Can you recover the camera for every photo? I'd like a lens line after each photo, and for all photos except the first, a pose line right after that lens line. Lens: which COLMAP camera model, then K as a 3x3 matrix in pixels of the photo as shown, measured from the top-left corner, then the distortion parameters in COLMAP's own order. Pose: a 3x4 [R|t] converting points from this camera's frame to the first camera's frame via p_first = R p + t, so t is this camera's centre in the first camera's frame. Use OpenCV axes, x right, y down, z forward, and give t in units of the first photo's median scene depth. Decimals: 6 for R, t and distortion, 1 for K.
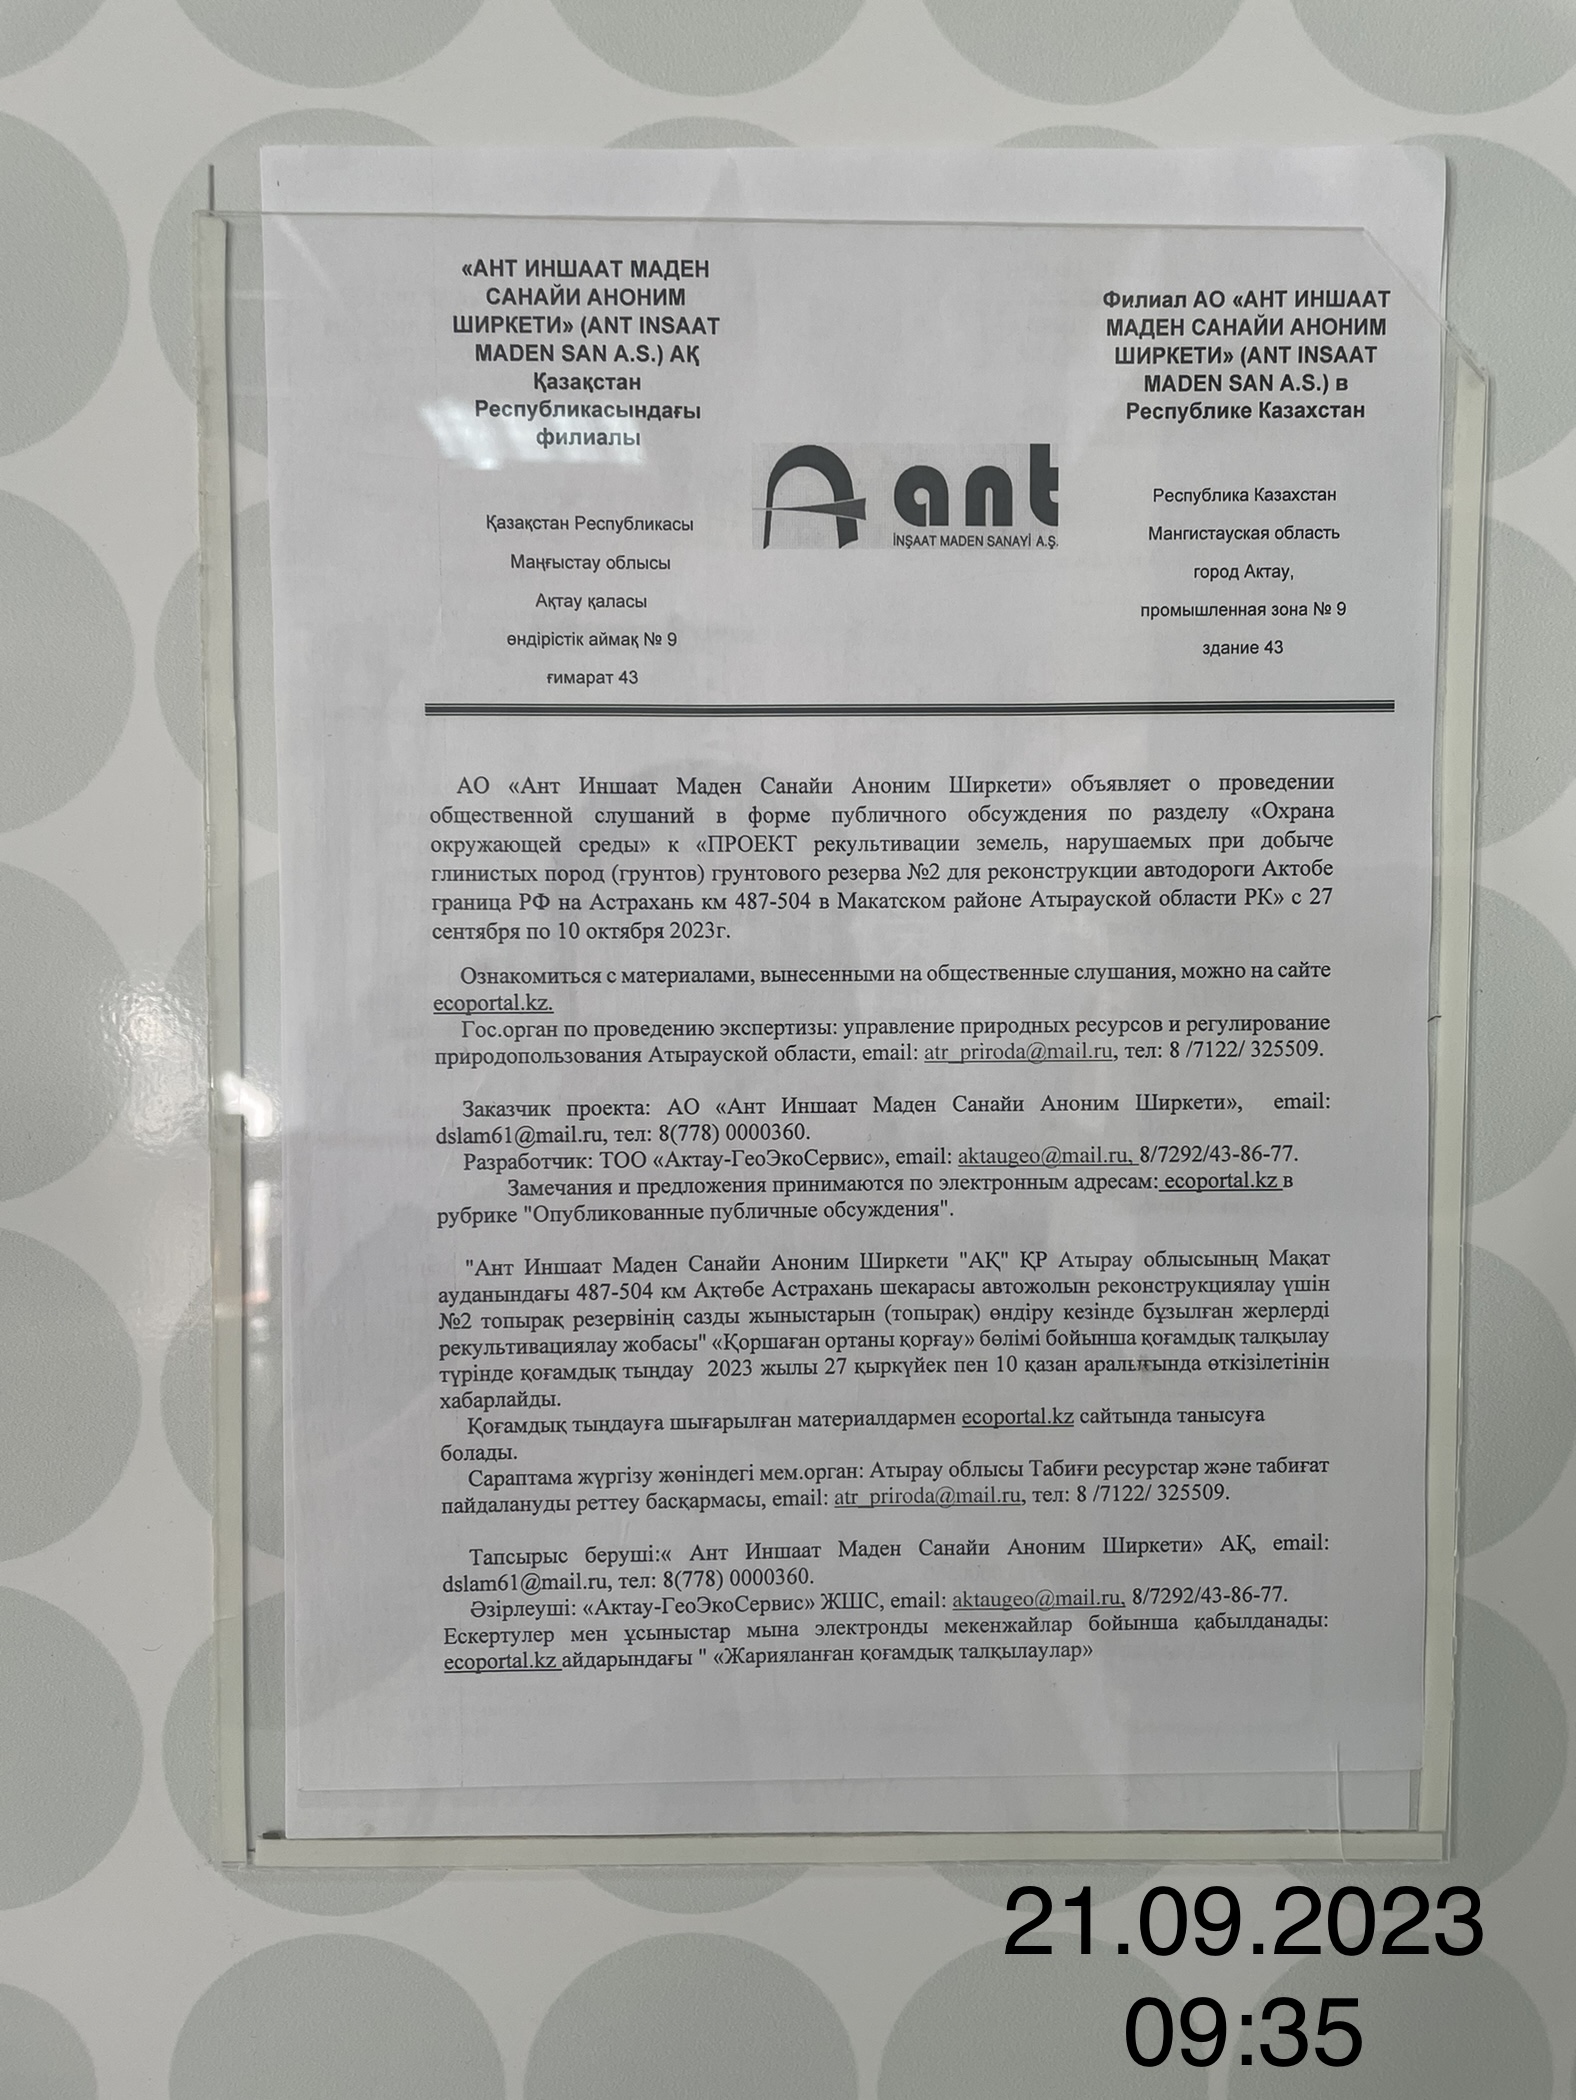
lens RADIAL K [[1584.3, 0, 816.3], [0, 1584.3, 962.7], [0, 0, 1]] dist [0.066055, -0.091063]
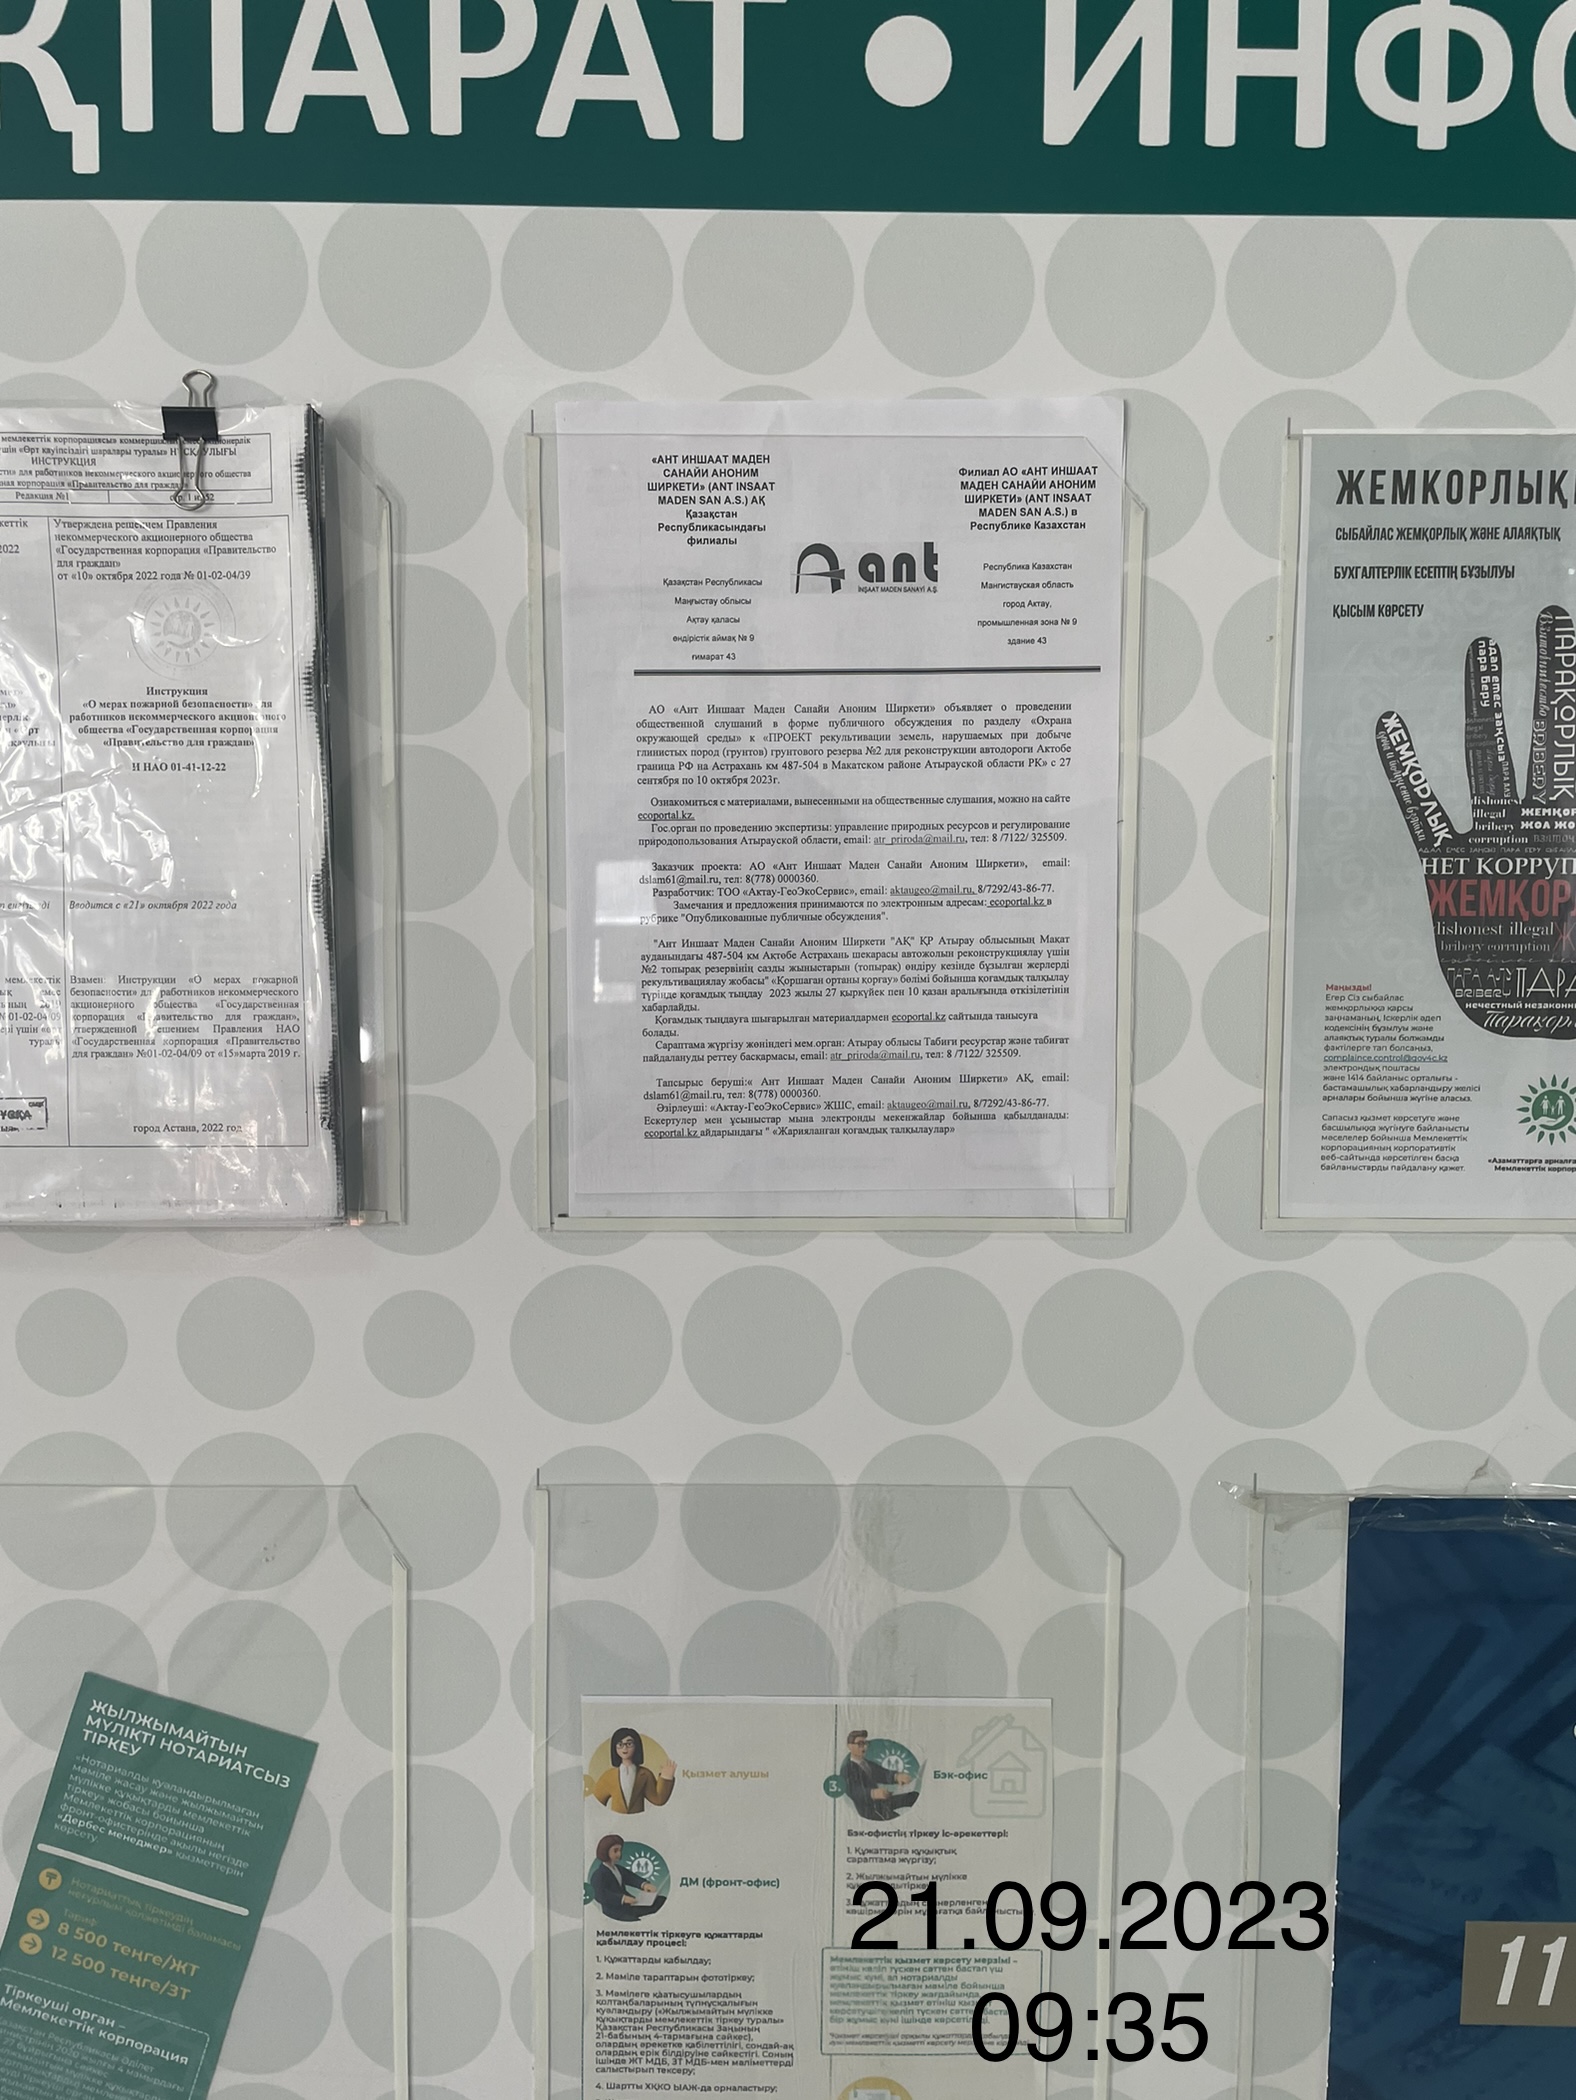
lens RADIAL K [[1584.3, 0, 791.8], [0, 1584.3, 1033.6], [0, 0, 1]] dist [0.066055, -0.091063]
pose [[0.999940, -0.002121, -0.010786, -0.016859], [0.002469, 0.999475, 0.032313, 0.243643], [0.010711, -0.032337, 0.999420, -1.081785]]
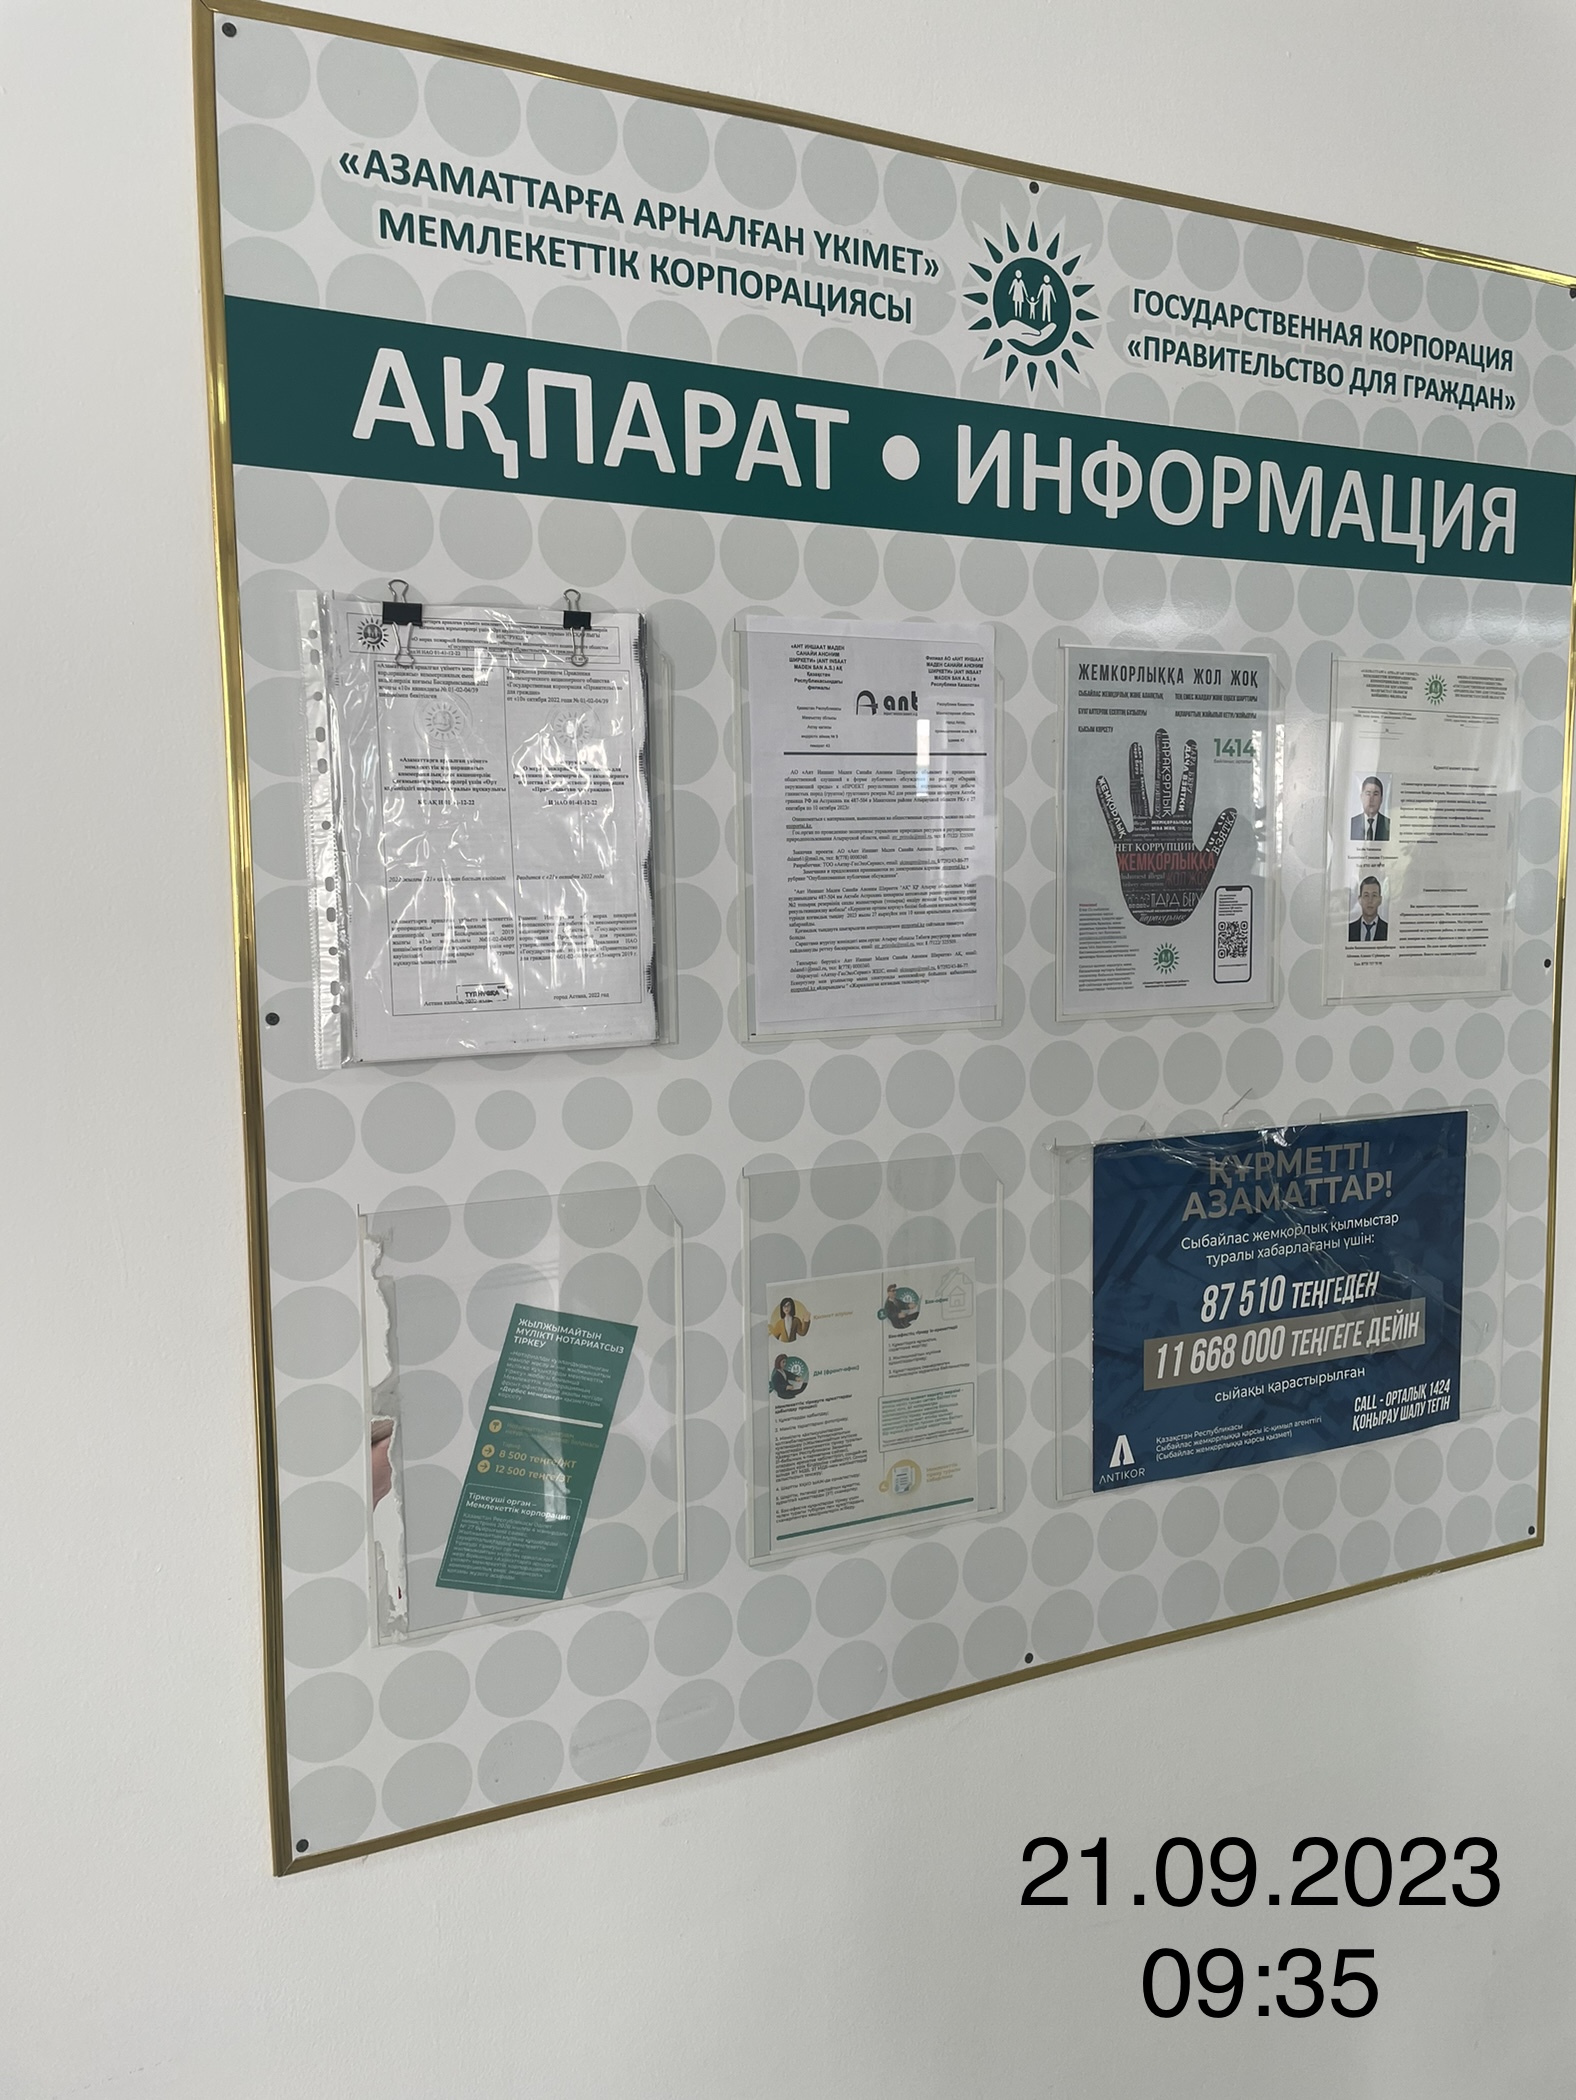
lens RADIAL K [[1584.3, 0, 783.0], [0, 1584.3, 1028.0], [0, 0, 1]] dist [0.066055, -0.091063]
pose [[0.912853, -0.059920, 0.403868, -1.912042], [0.039002, 0.997446, 0.059831, 0.296963], [-0.406422, -0.038866, 0.912859, -2.714268]]
